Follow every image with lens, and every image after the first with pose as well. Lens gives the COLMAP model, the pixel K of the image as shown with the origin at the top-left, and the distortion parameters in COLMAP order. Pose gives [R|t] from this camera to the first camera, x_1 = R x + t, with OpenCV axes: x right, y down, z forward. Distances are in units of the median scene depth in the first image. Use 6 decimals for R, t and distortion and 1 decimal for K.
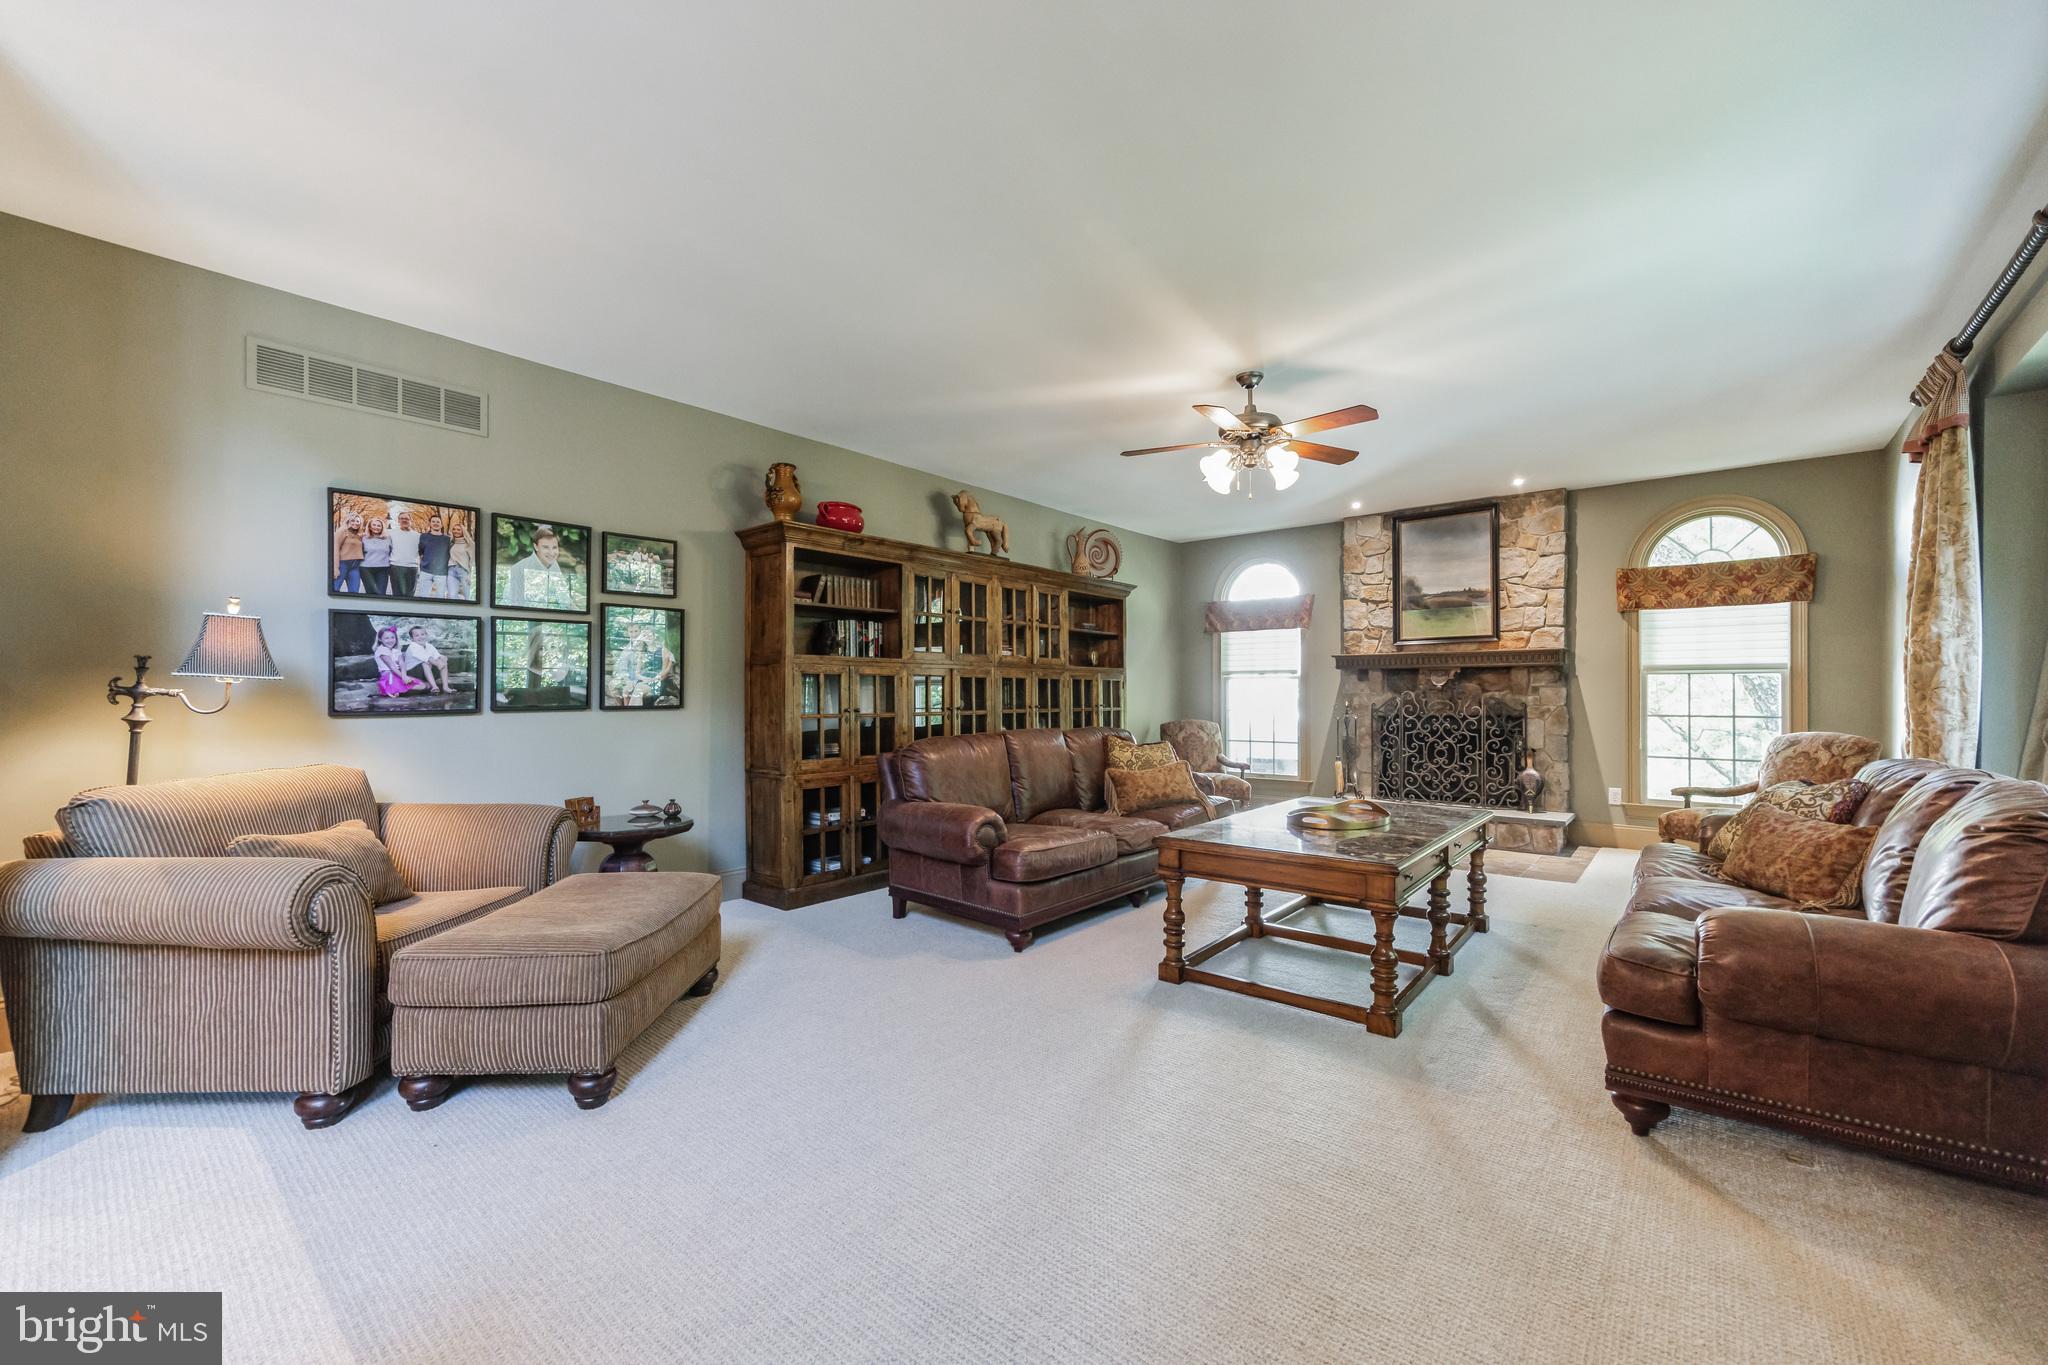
lens RADIAL K [[833.7, 0, 1011.0], [0, 833.7, 696.7], [0, 0, 1]] dist [-0.003324, -0.000493]
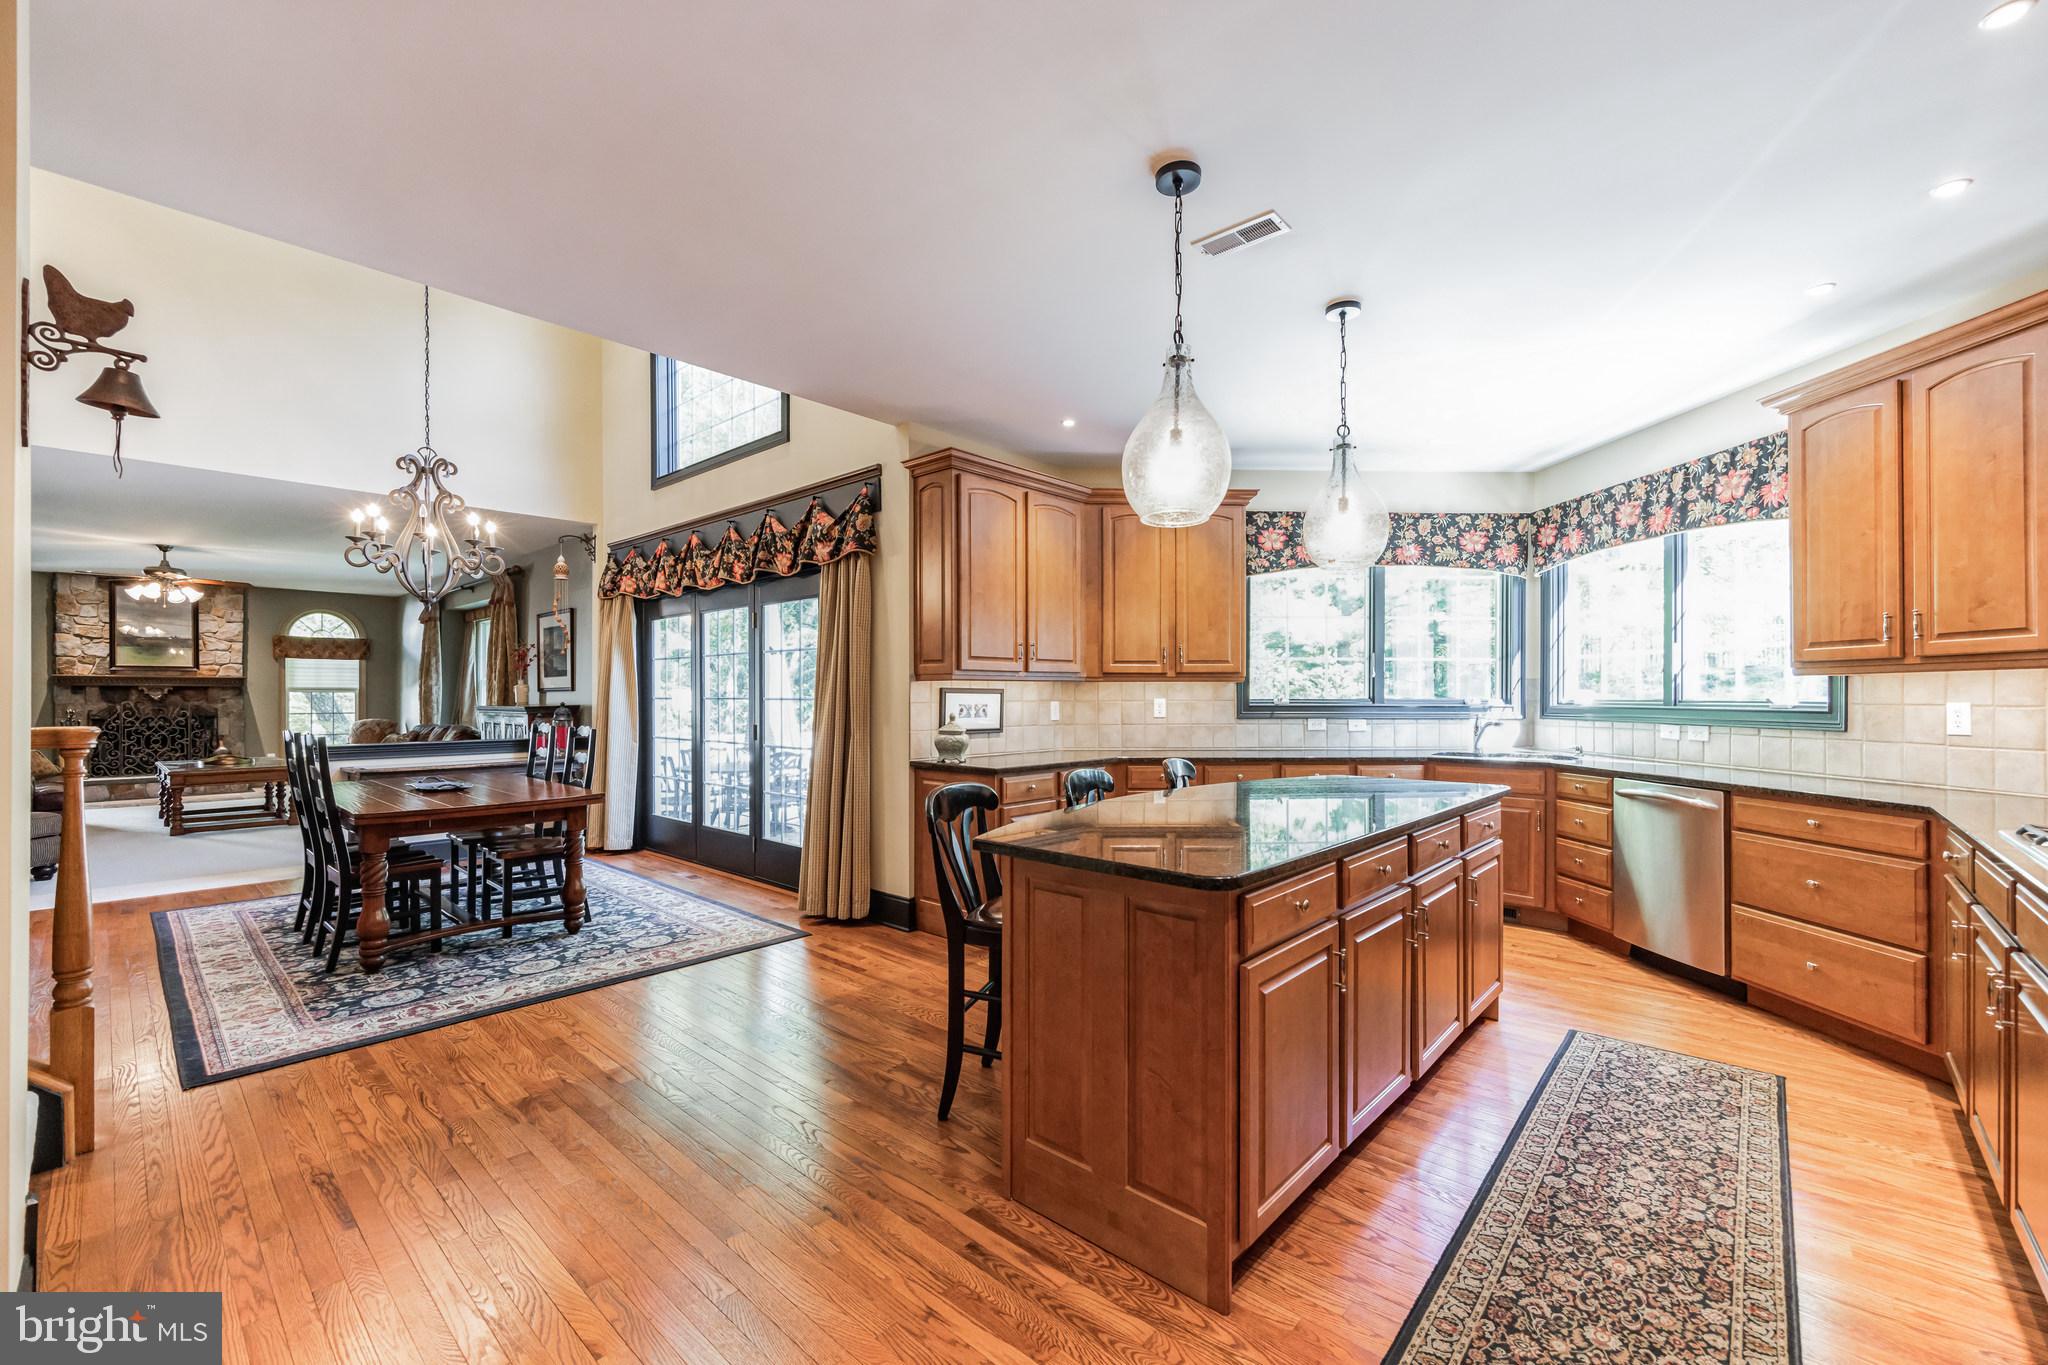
lens RADIAL K [[833.7, 0, 1011.0], [0, 833.7, 696.7], [0, 0, 1]] dist [-0.003324, -0.000493]
pose [[0.046360, -0.002179, 0.998922, -0.983050], [-0.000045, 0.999998, 0.002183, -0.019643], [-0.998925, -0.000147, 0.046360, -0.680747]]
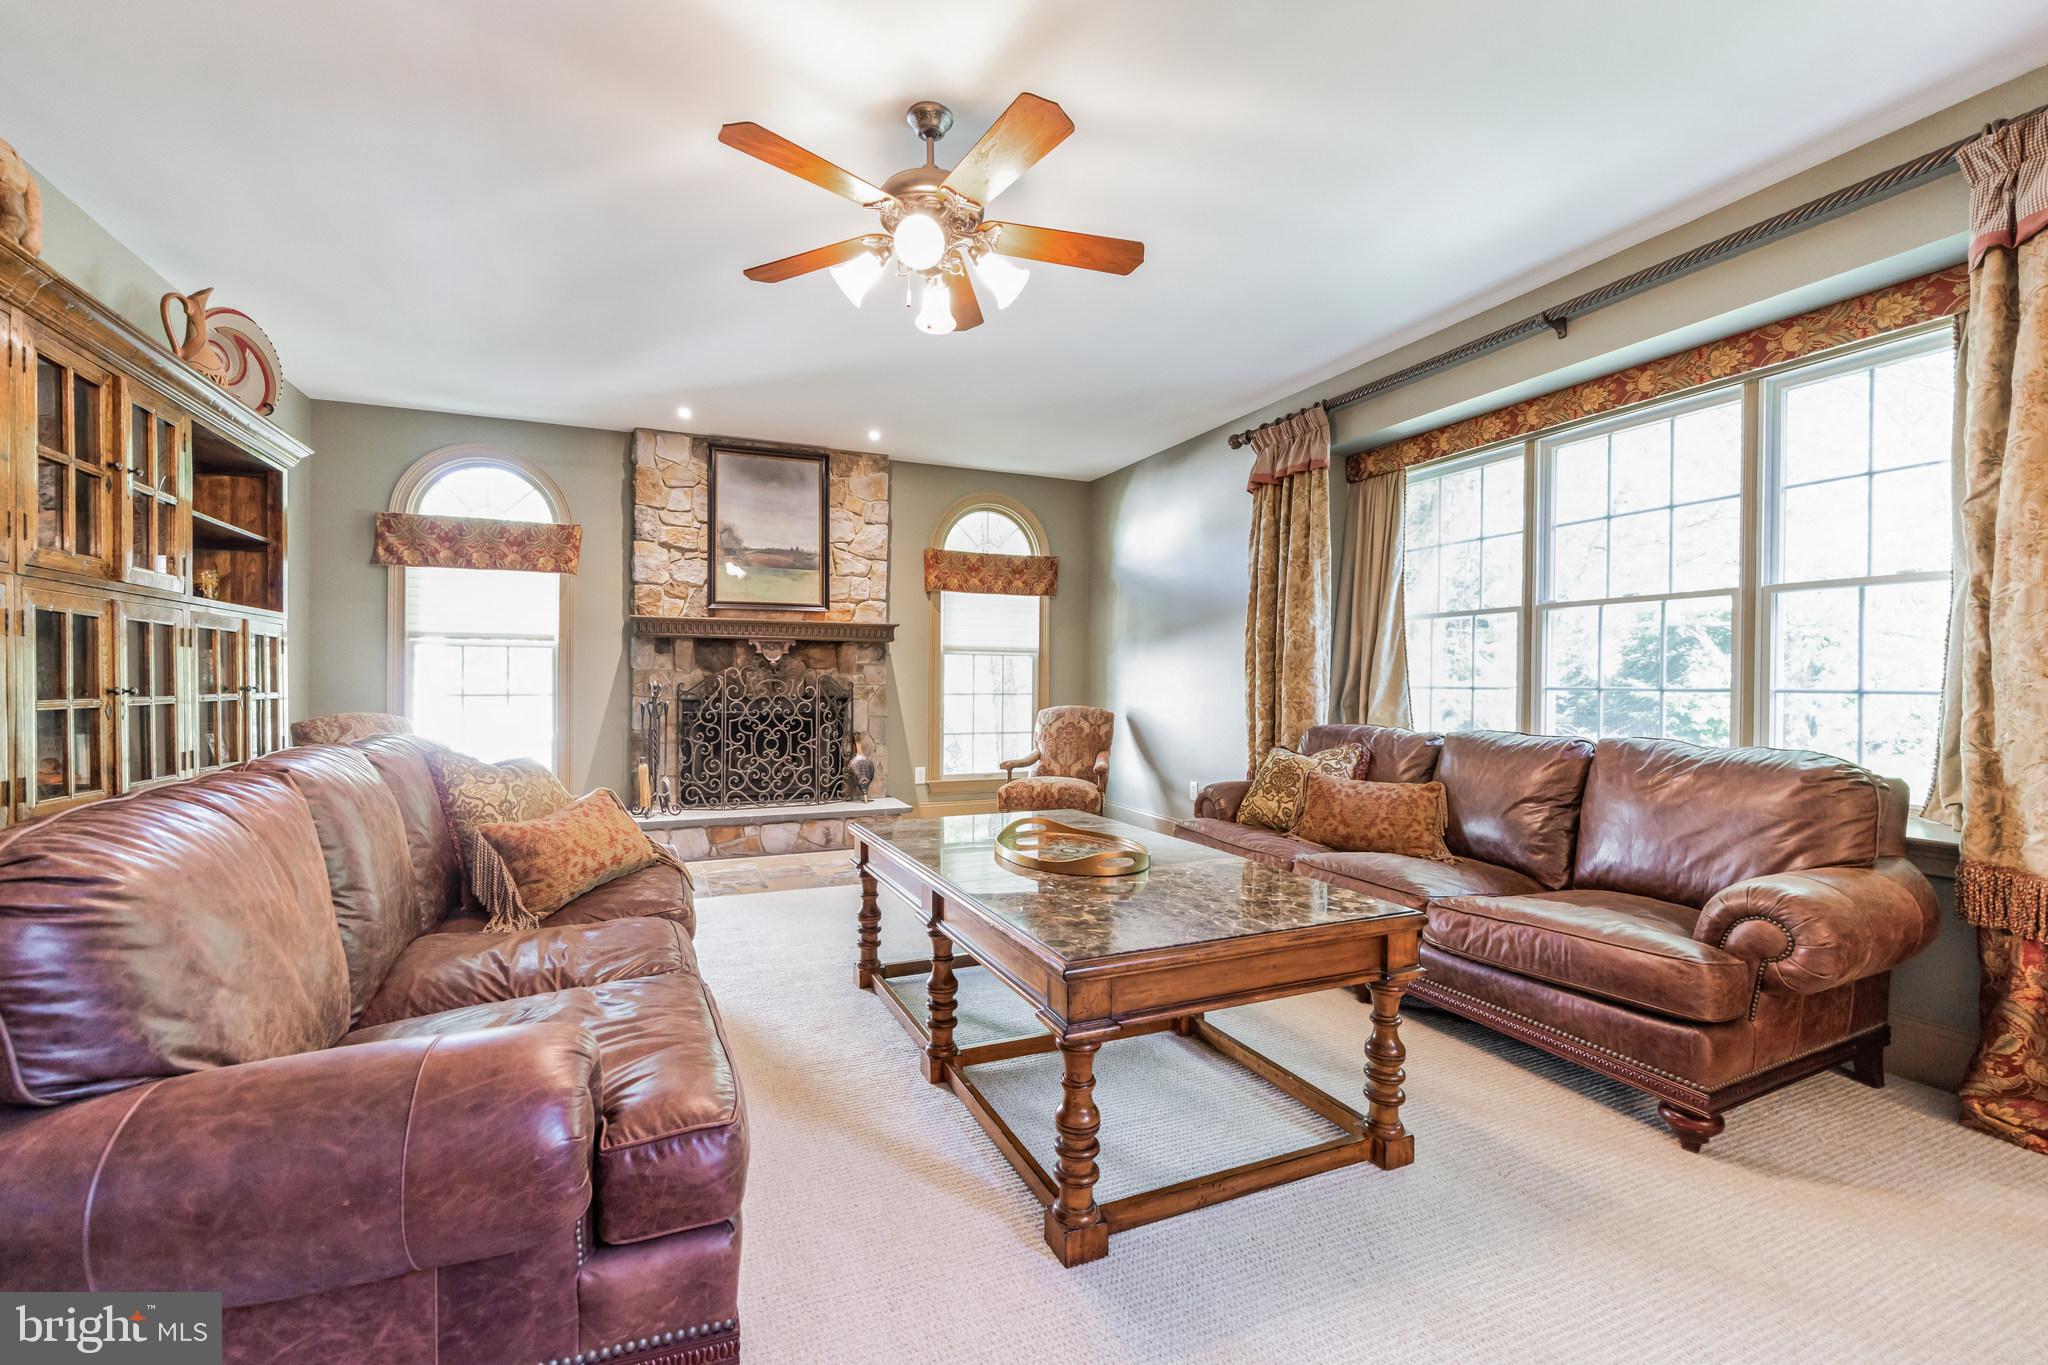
lens RADIAL K [[855.2, 0, 1027.6], [0, 855.2, 677.6], [0, 0, 1]] dist [0.000369, 0.000147]
pose [[0.439988, 0.005601, 0.897986, -0.134576], [-0.003355, 0.999984, -0.004594, 0.006021], [-0.897997, -0.000992, 0.440000, 0.416045]]
